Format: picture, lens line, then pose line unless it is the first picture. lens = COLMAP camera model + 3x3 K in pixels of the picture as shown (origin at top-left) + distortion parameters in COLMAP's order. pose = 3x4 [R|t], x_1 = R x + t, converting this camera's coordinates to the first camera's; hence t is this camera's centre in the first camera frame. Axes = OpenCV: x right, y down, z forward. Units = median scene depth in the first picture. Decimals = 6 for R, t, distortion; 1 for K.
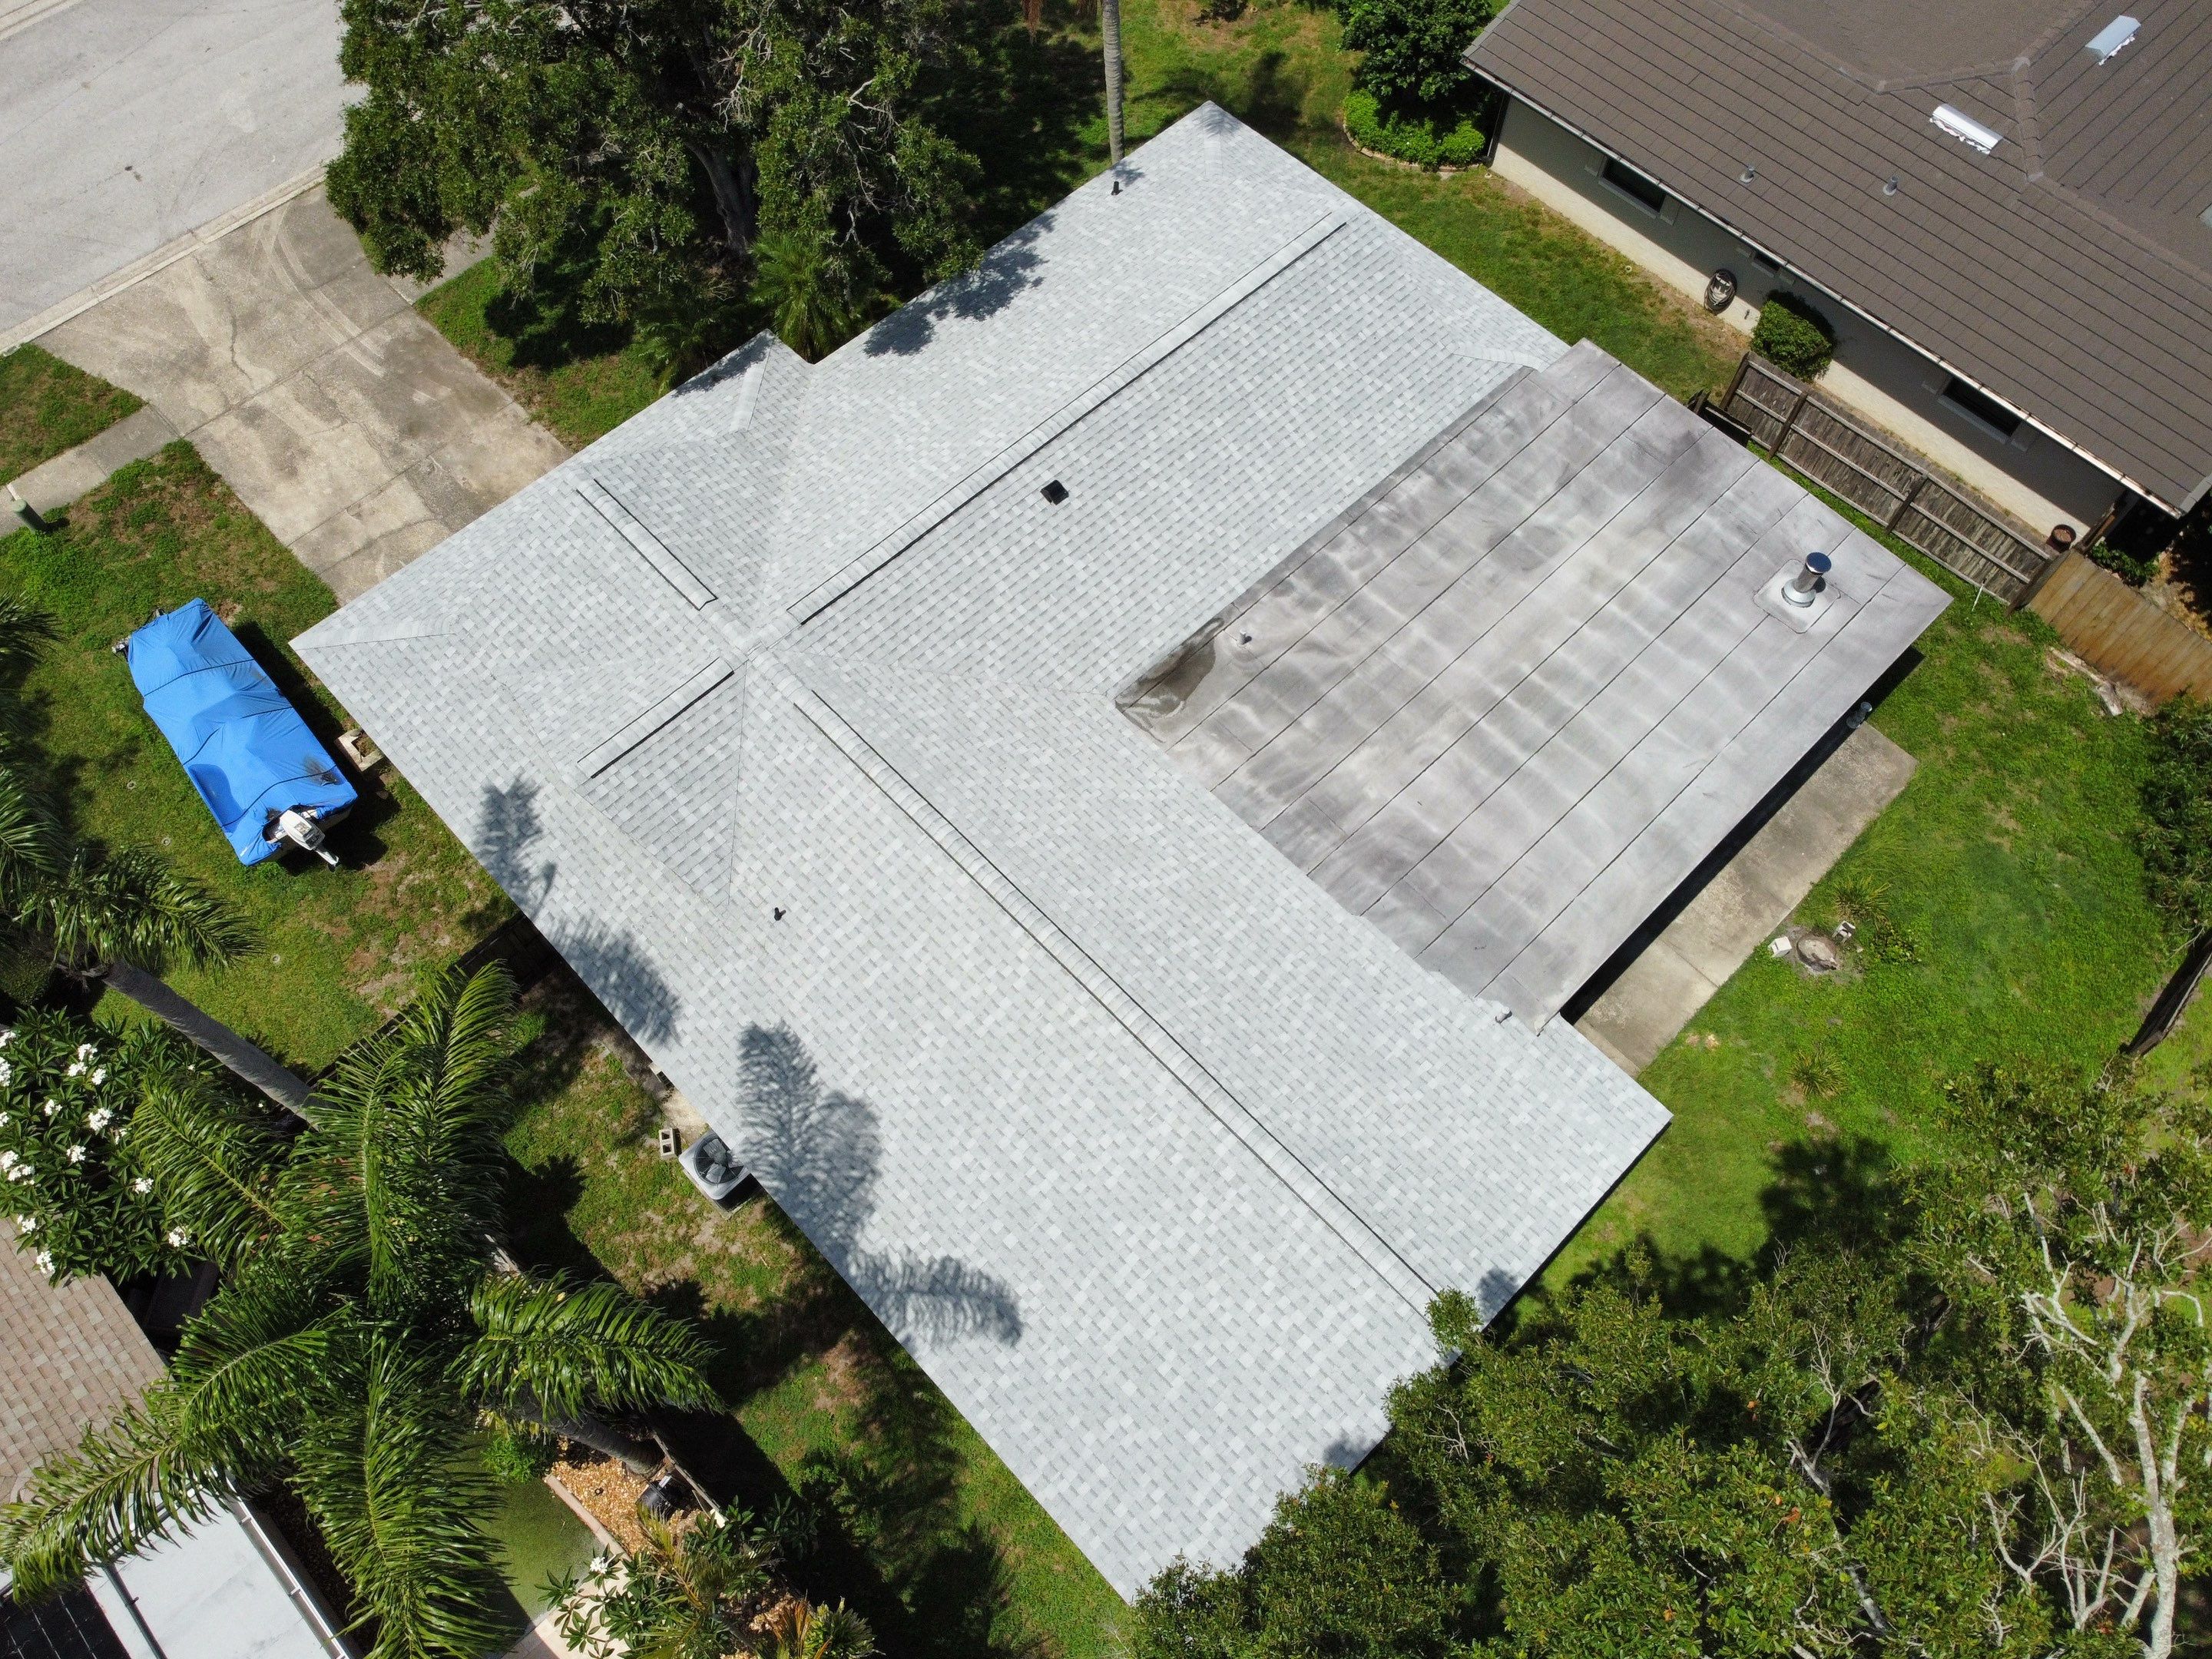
lens RADIAL K [[1665.0, 0, 1076.6], [0, 1665.0, 810.1], [0, 0, 1]] dist [-0.006632, -0.000661]
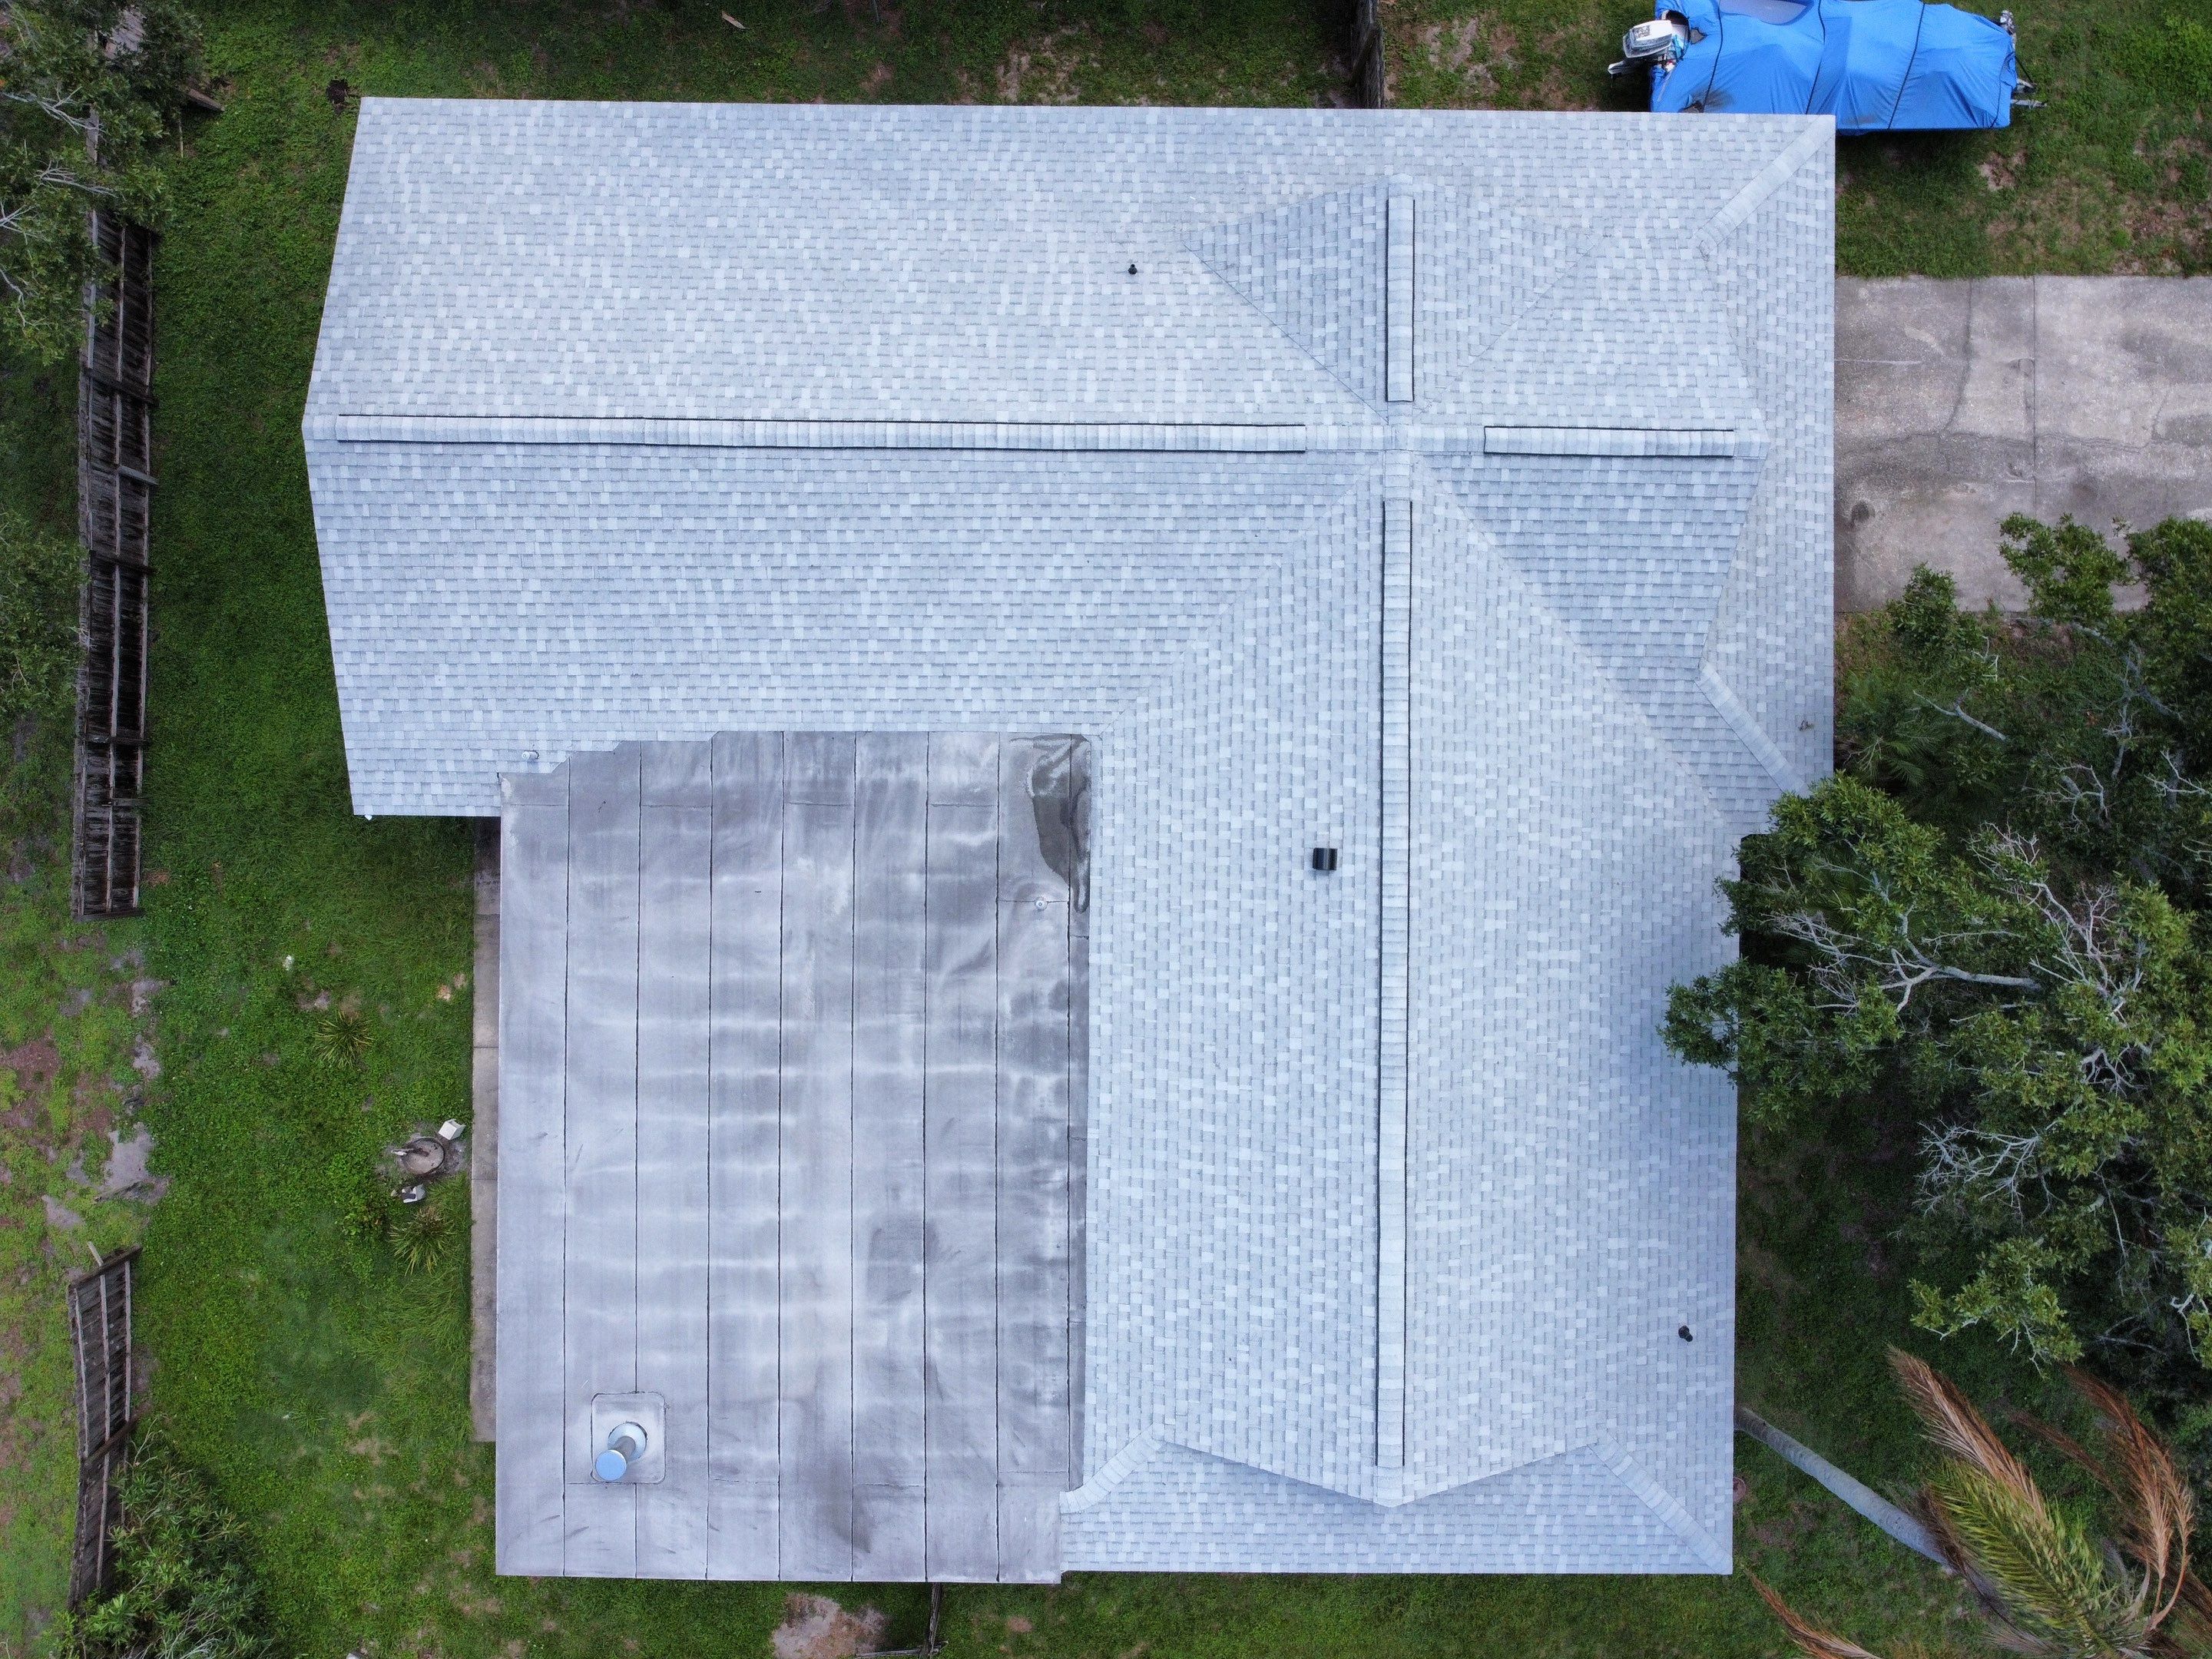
lens RADIAL K [[1649.5, 0, 1072.2], [0, 1649.5, 815.5], [0, 0, 1]] dist [0.004820, -0.001005]
pose [[-0.696478, 0.717567, -0.003993, 0.059027], [-0.632446, -0.611210, 0.475851, -0.480908], [0.339014, 0.333945, 0.879517, 0.249108]]
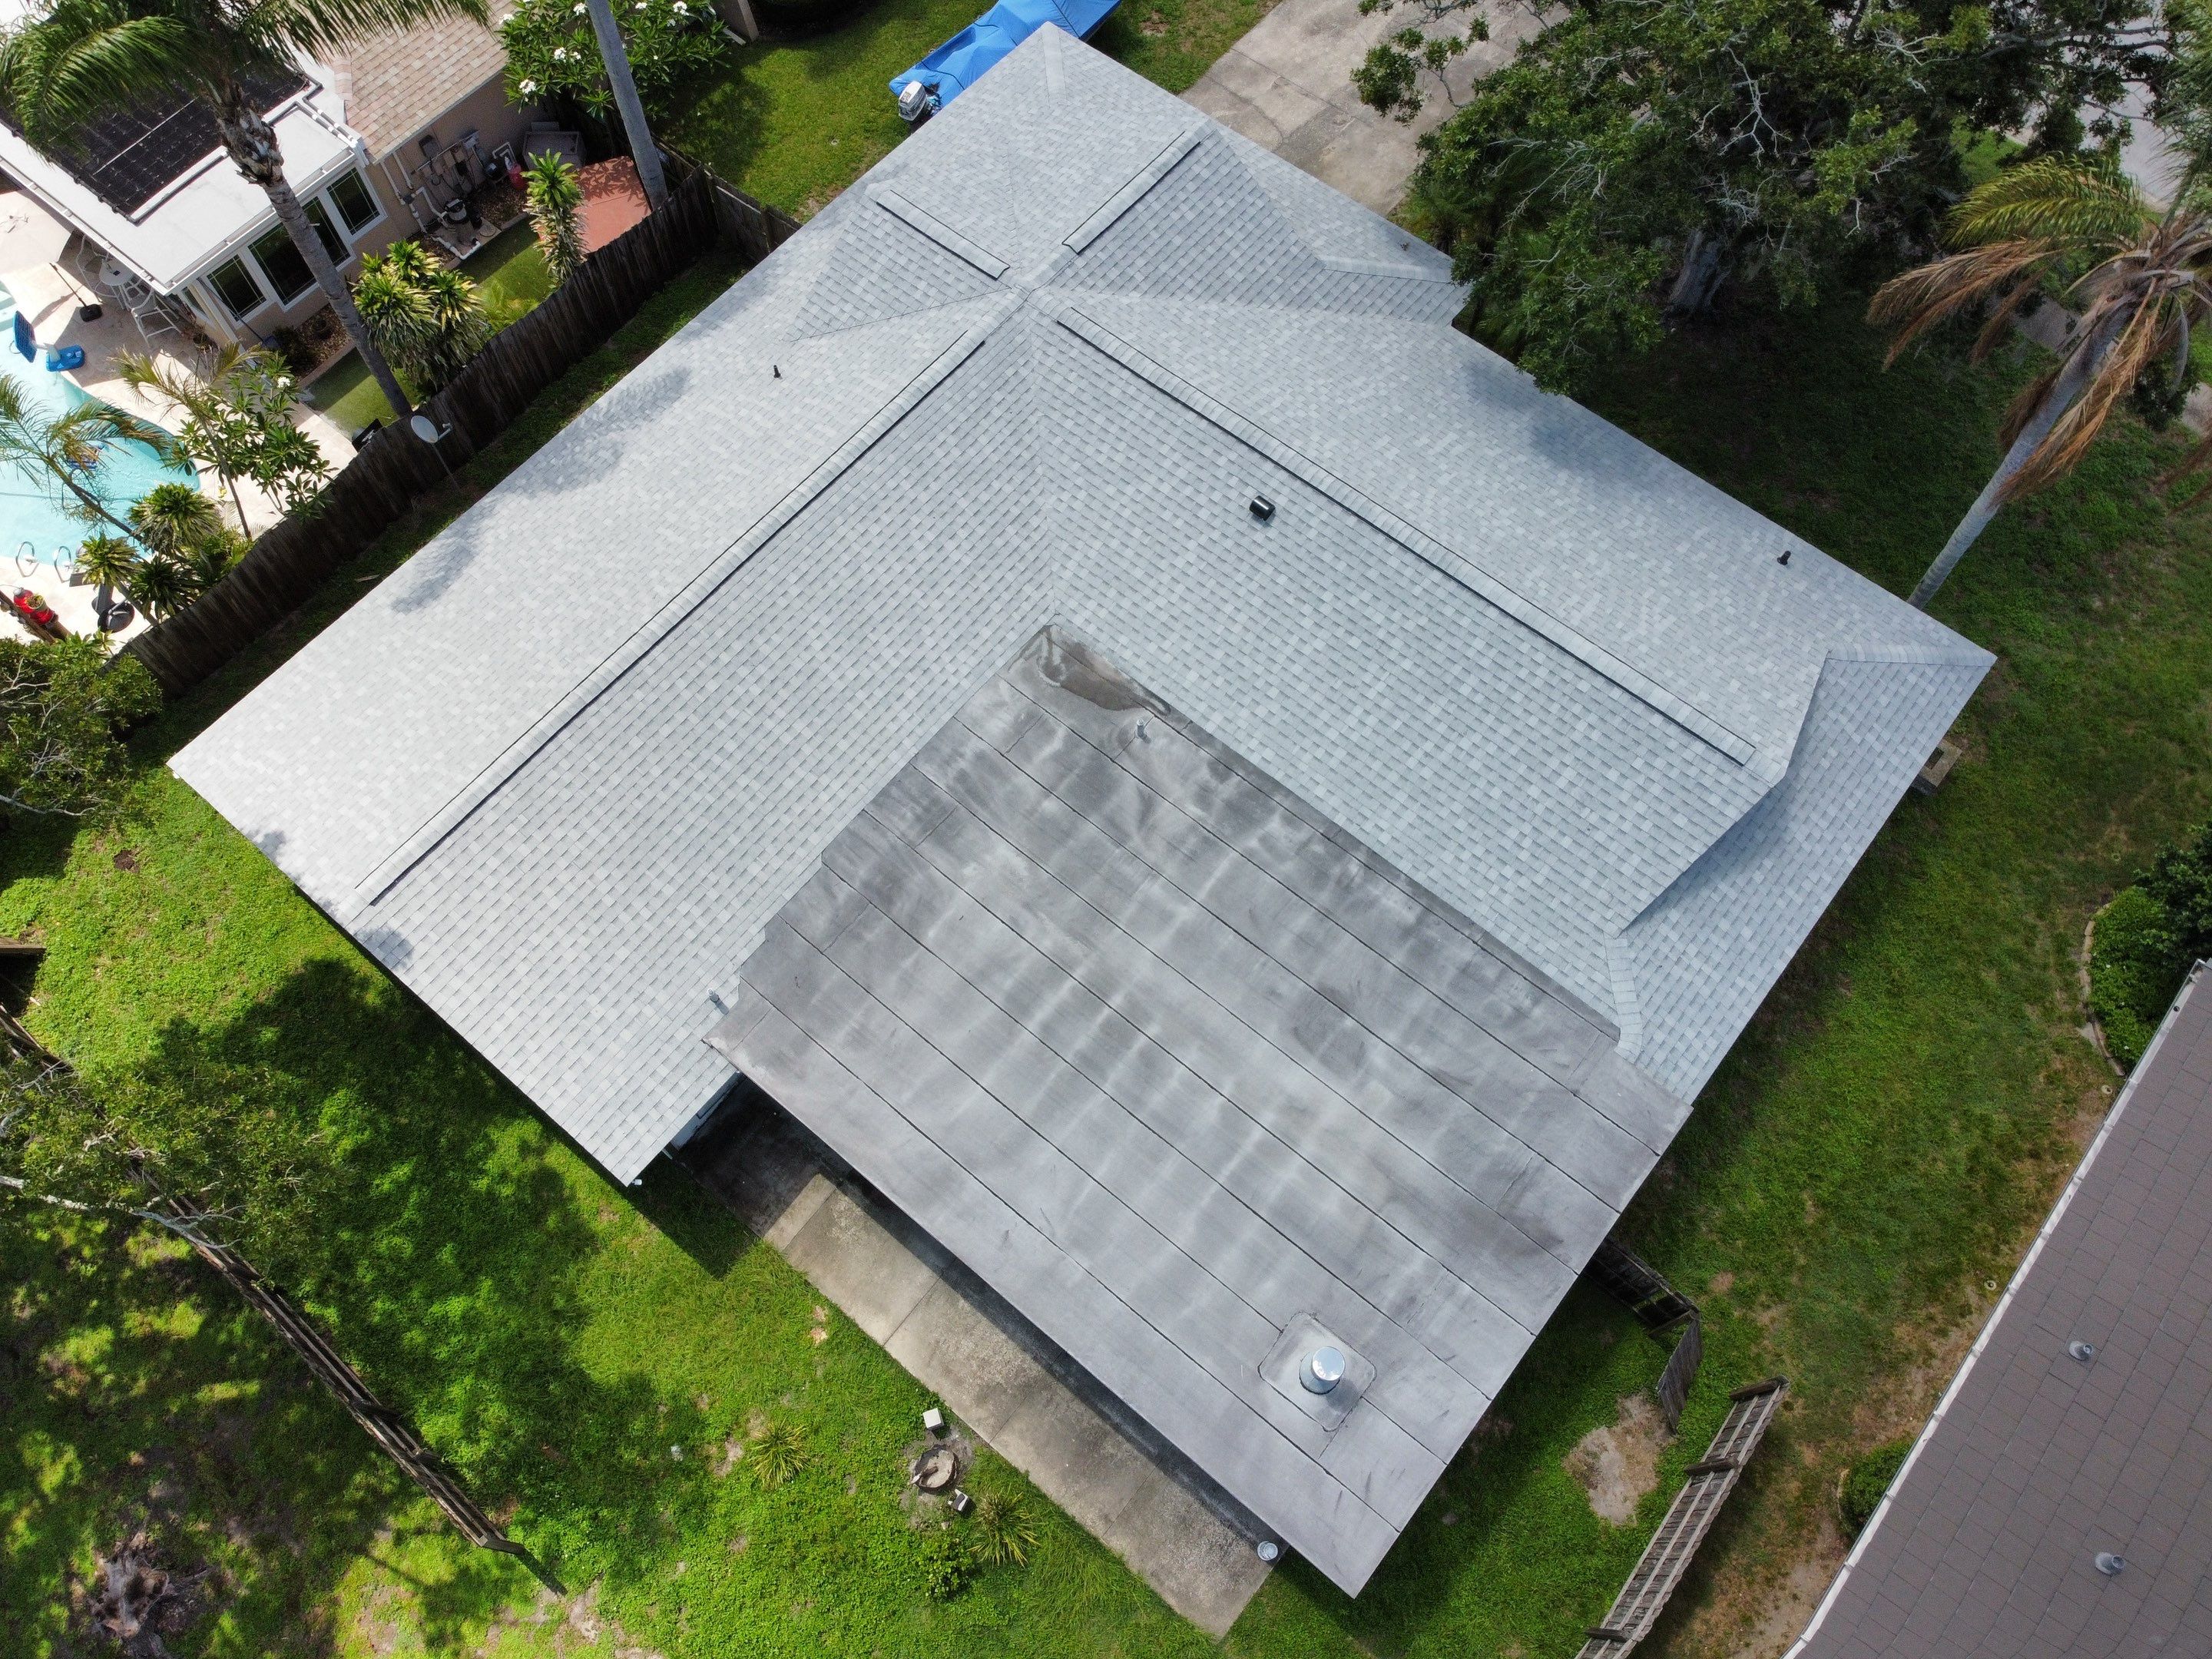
lens RADIAL K [[1658.2, 0, 1075.1], [0, 1658.2, 813.0], [0, 0, 1]] dist [0.005073, -0.005584]
pose [[0.114726, 0.900763, -0.418884, 0.518366], [-0.872720, 0.292824, 0.390659, -0.413748], [0.474551, 0.320749, 0.819708, 0.240891]]
